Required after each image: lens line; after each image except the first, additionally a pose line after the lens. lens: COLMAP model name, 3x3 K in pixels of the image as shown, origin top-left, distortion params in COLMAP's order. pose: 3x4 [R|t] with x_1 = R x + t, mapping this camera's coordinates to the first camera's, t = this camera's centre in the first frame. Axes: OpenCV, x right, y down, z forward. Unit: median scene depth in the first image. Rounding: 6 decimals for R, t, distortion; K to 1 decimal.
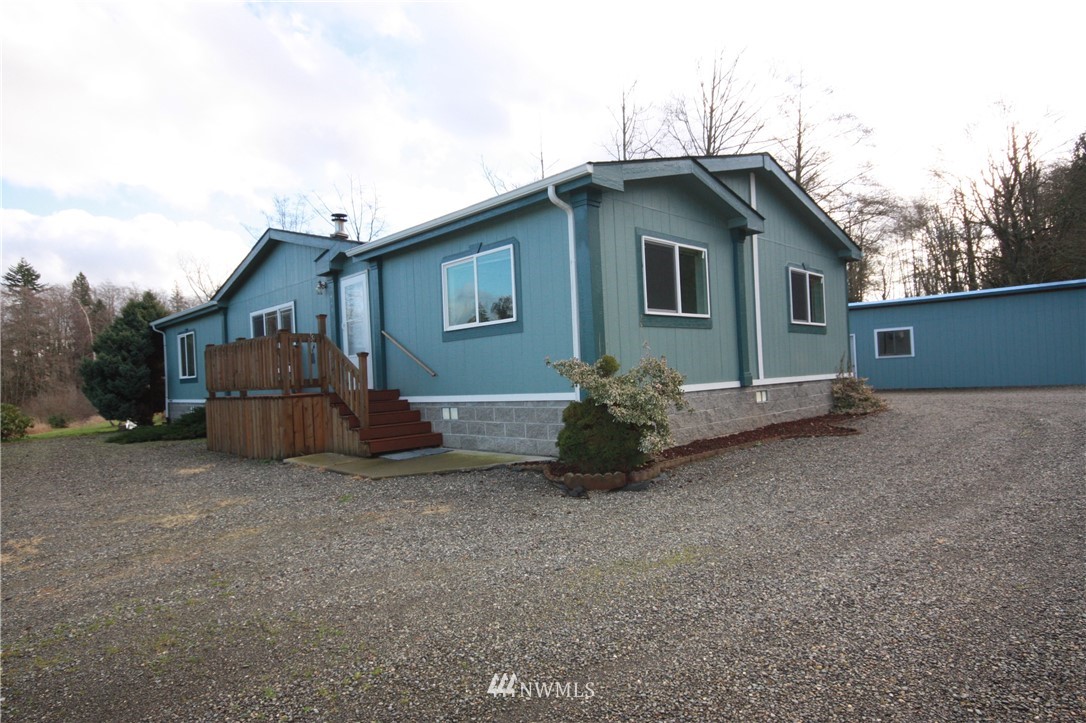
lens RADIAL K [[617.3, 0, 542.5], [0, 617.3, 377.2], [0, 0, 1]] dist [0.002234, 0.012599]
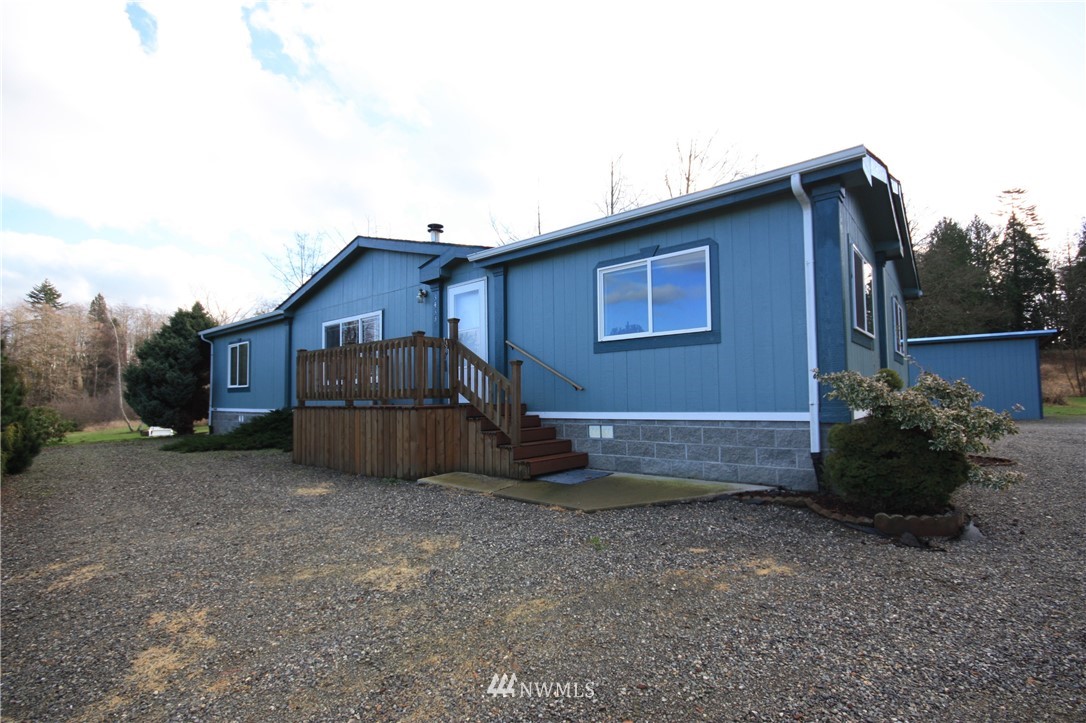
lens RADIAL K [[507.4, 0, 543.8], [0, 507.4, 377.5], [0, 0, 1]] dist [-0.004494, -0.000351]
pose [[0.995057, 0.036723, 0.092269, -0.251872], [-0.032431, 0.998340, -0.047597, 0.014247], [-0.093863, 0.044370, 0.994596, 0.212955]]
